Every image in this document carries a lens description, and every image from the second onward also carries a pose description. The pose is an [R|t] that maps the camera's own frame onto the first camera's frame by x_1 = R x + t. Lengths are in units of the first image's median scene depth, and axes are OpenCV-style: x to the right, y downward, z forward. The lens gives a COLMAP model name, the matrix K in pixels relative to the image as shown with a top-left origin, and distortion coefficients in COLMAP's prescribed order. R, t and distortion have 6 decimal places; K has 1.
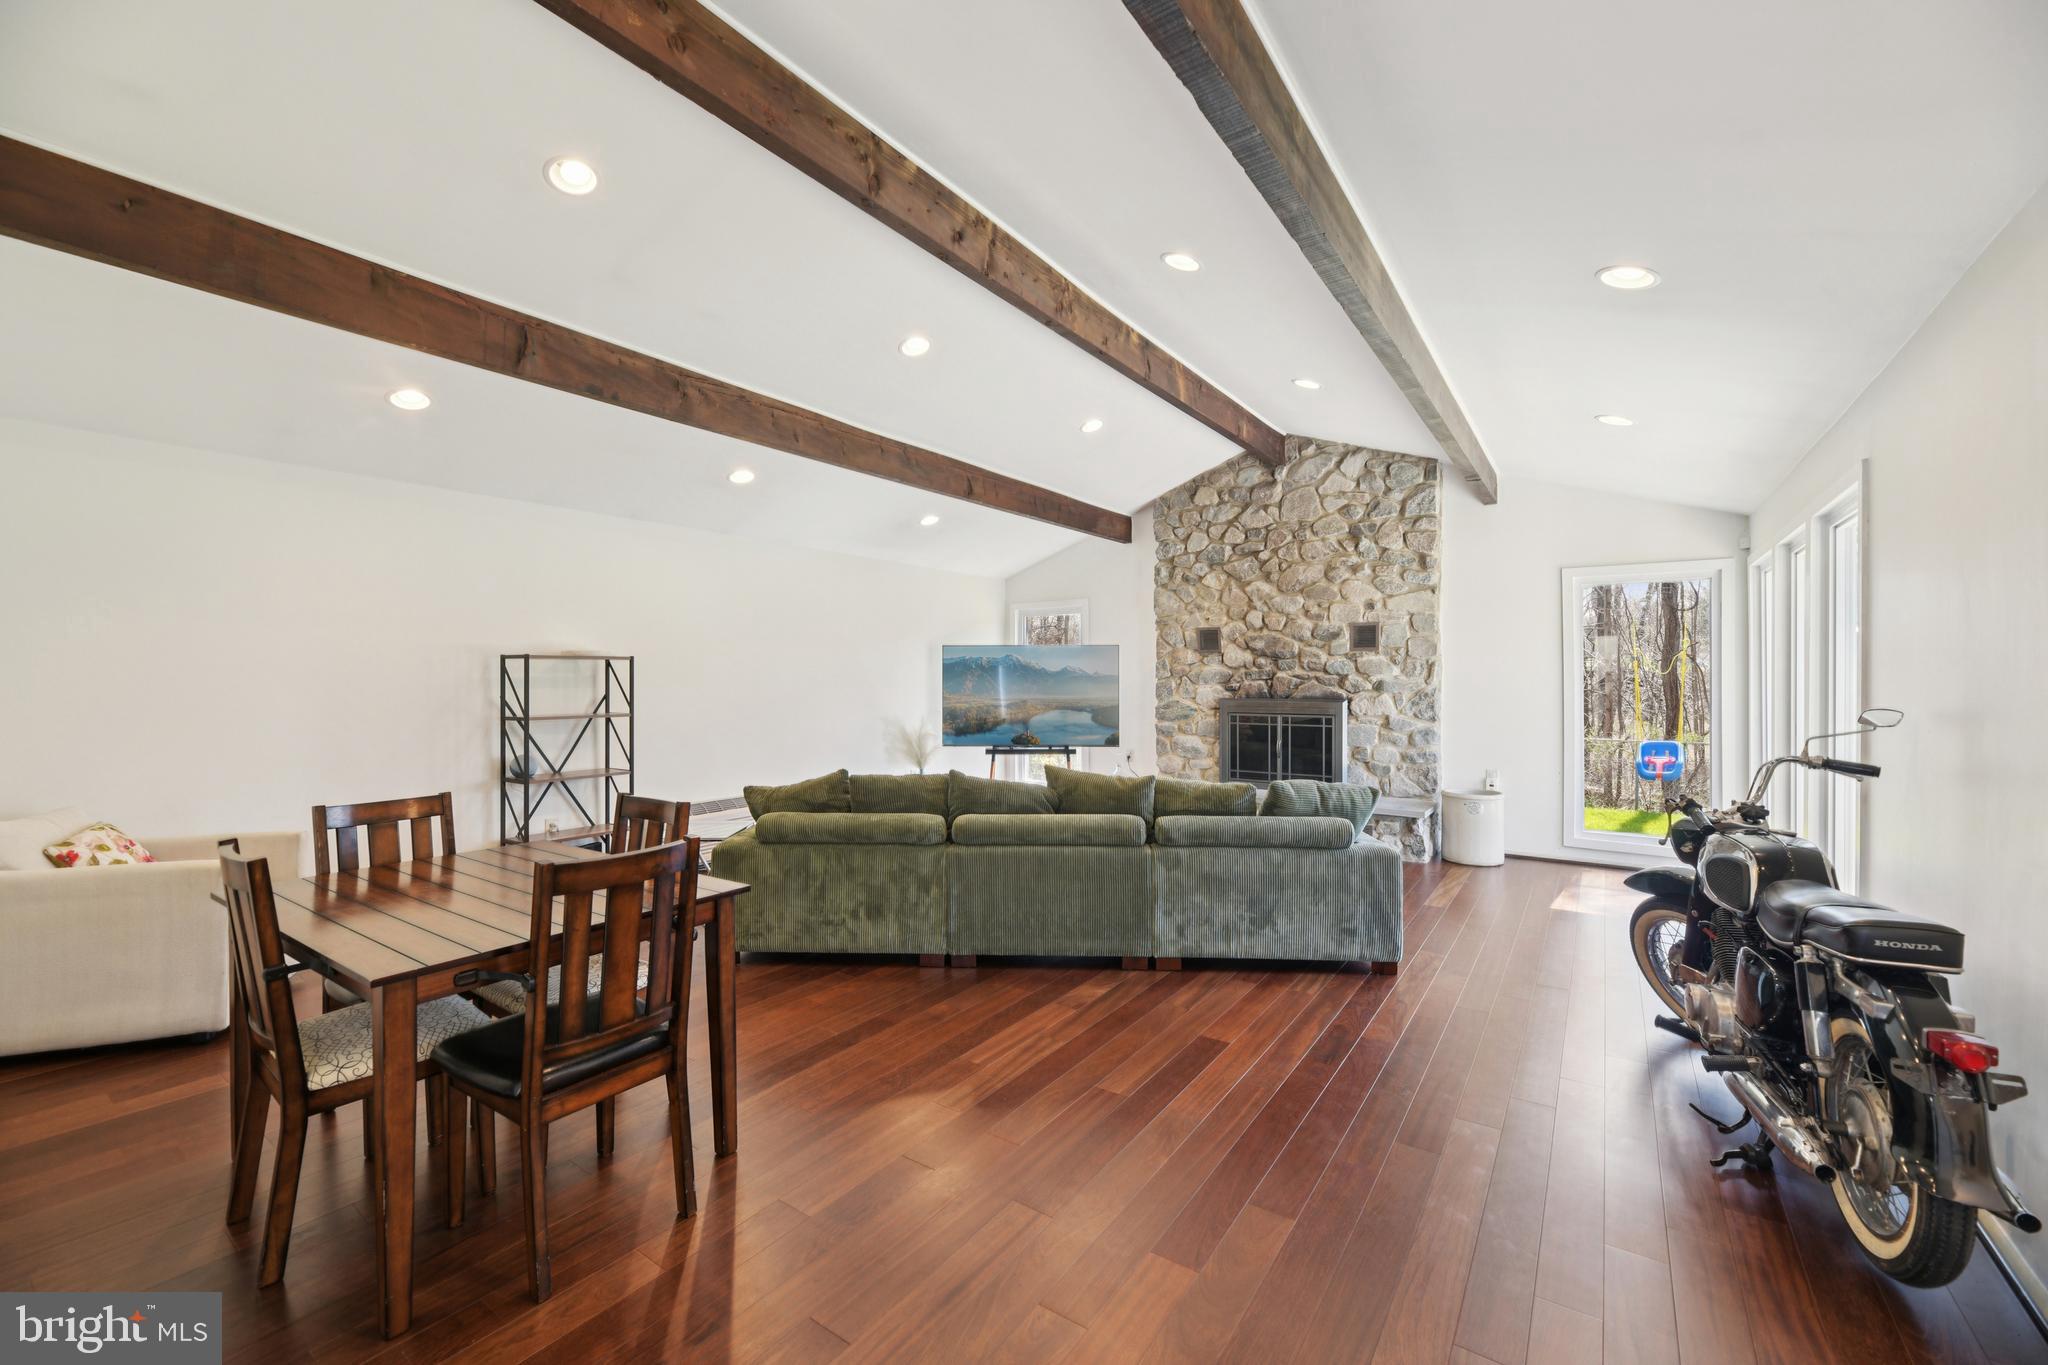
lens RADIAL K [[818.3, 0, 1029.7], [0, 818.3, 669.0], [0, 0, 1]] dist [0.009314, -0.000662]
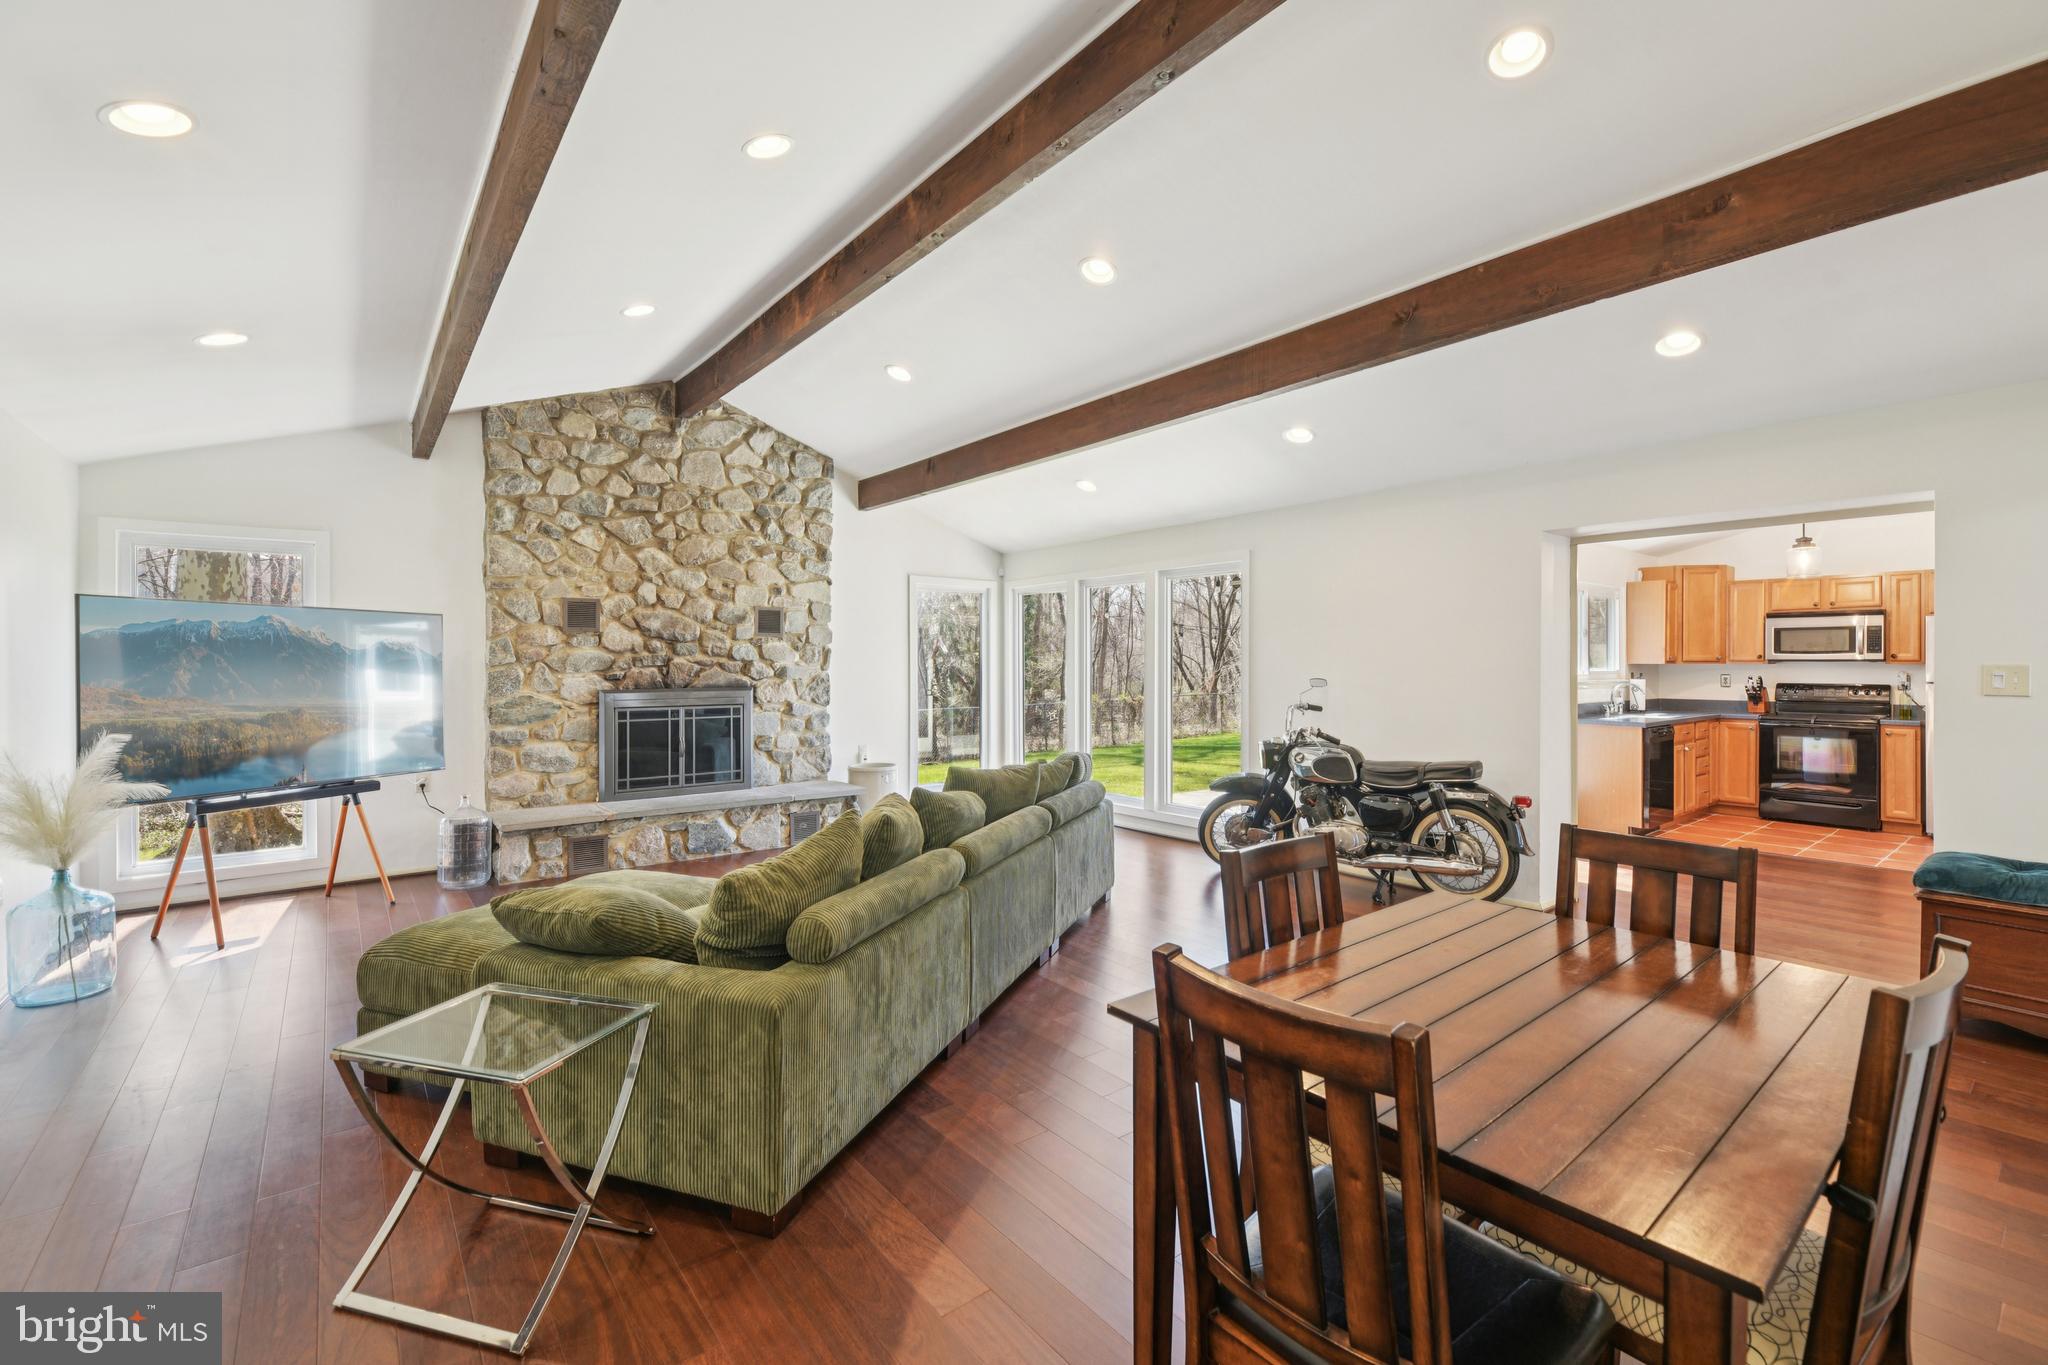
lens RADIAL K [[843.2, 0, 1082.5], [0, 843.2, 666.7], [0, 0, 1]] dist [0.007540, -0.004769]
pose [[0.292596, -0.000548, 0.956236, -0.424761], [-0.007888, 0.999964, 0.002987, 0.007343], [-0.956204, -0.008417, 0.292581, 0.340665]]
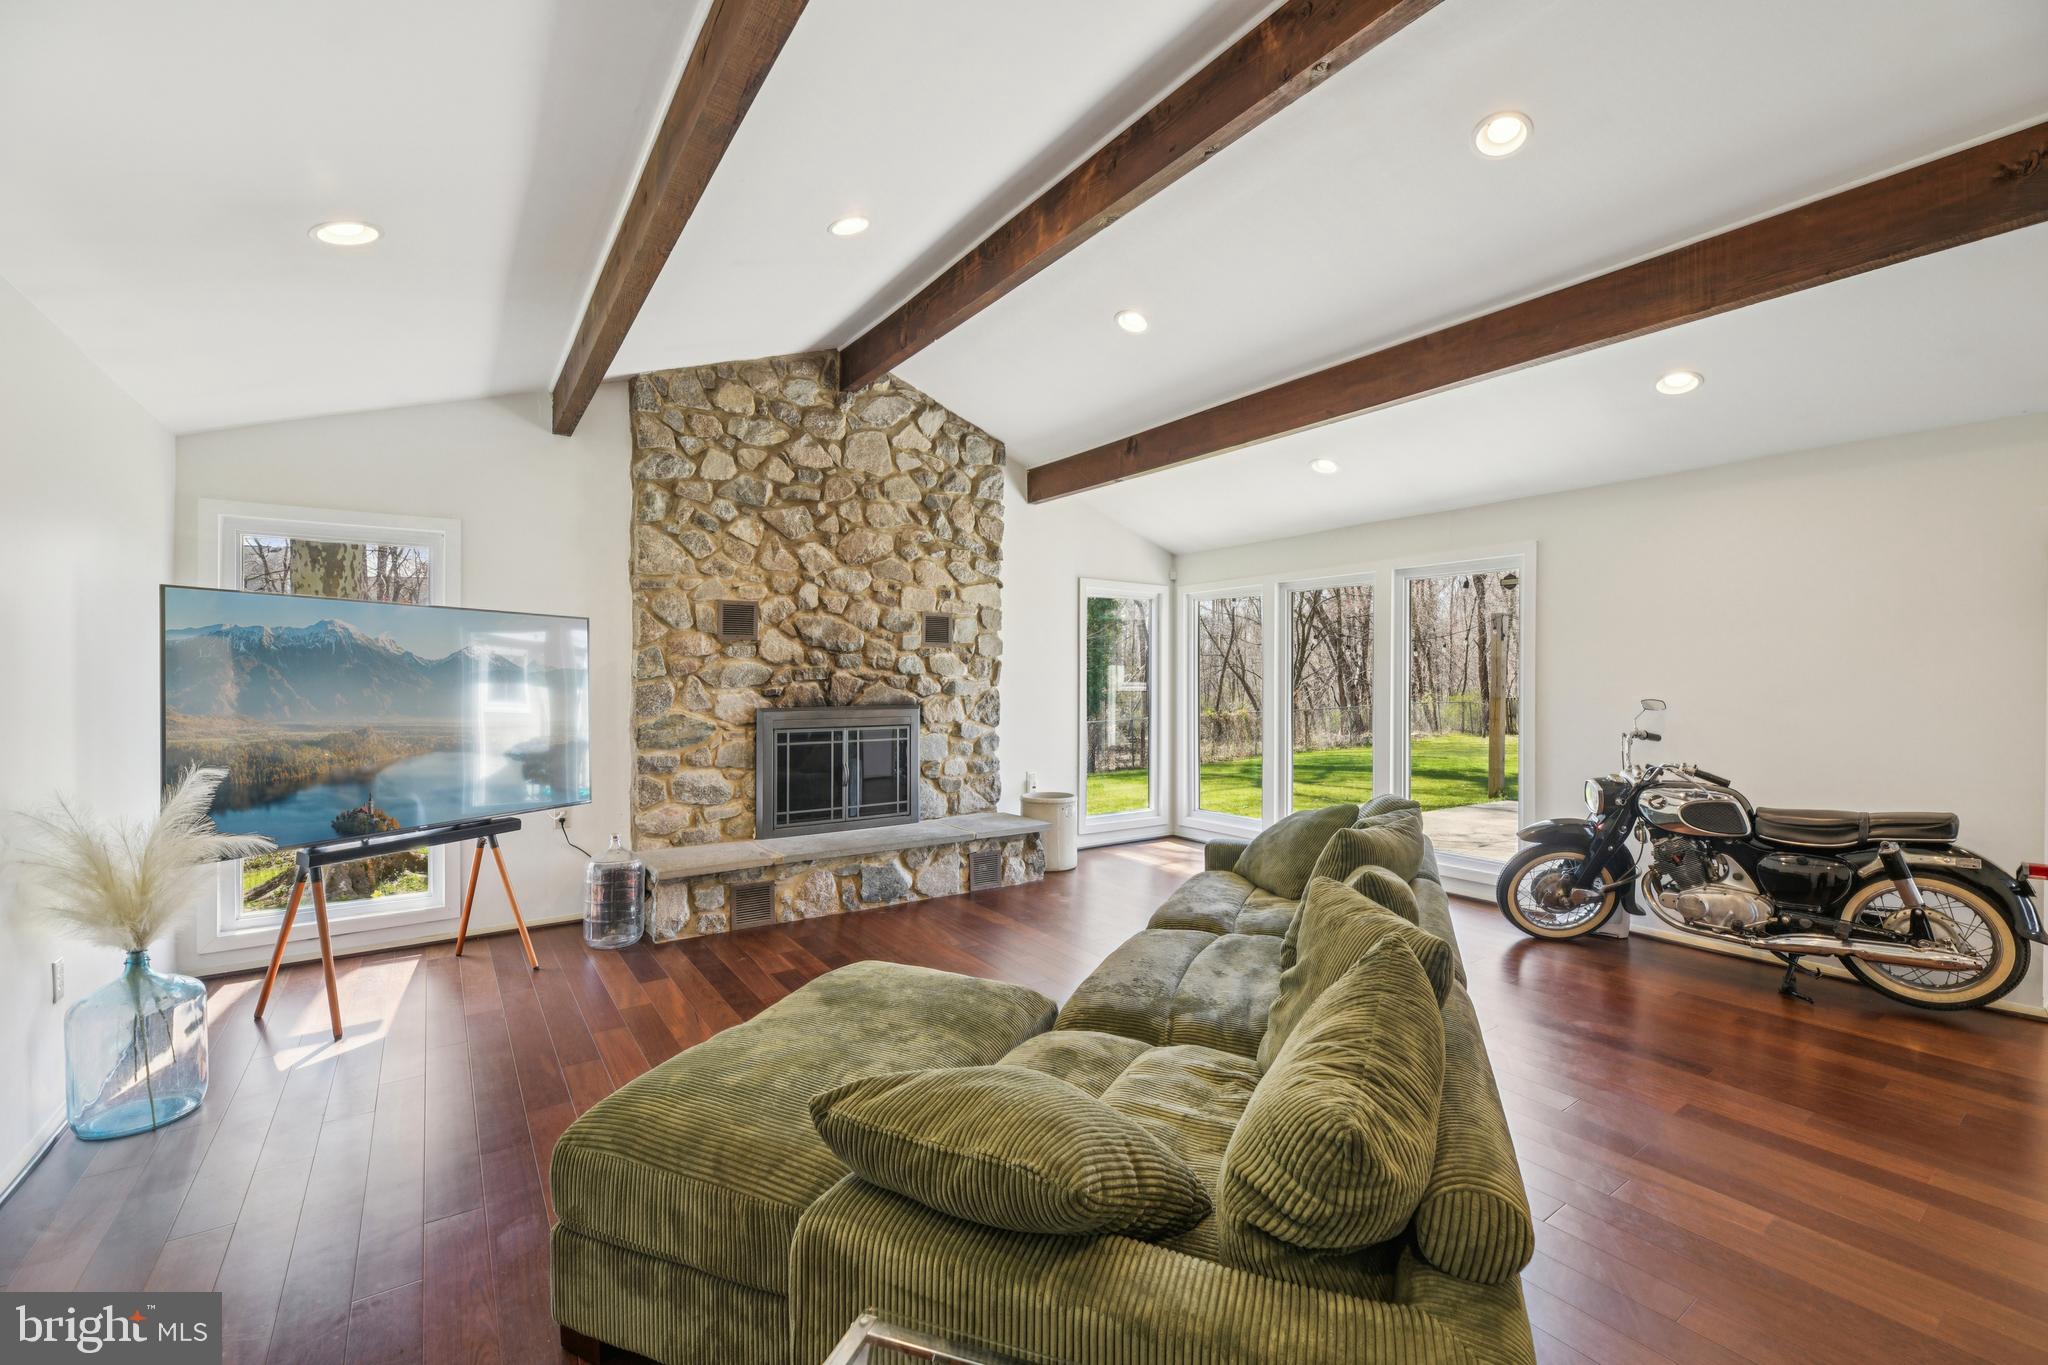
lens RADIAL K [[843.2, 0, 1107.6], [0, 843.2, 680.7], [0, 0, 1]] dist [0.007540, -0.004769]
pose [[0.341559, 0.001441, 0.939859, -0.335043], [-0.011807, 0.999926, 0.002758, 0.007917], [-0.939786, -0.012039, 0.341551, 0.521203]]
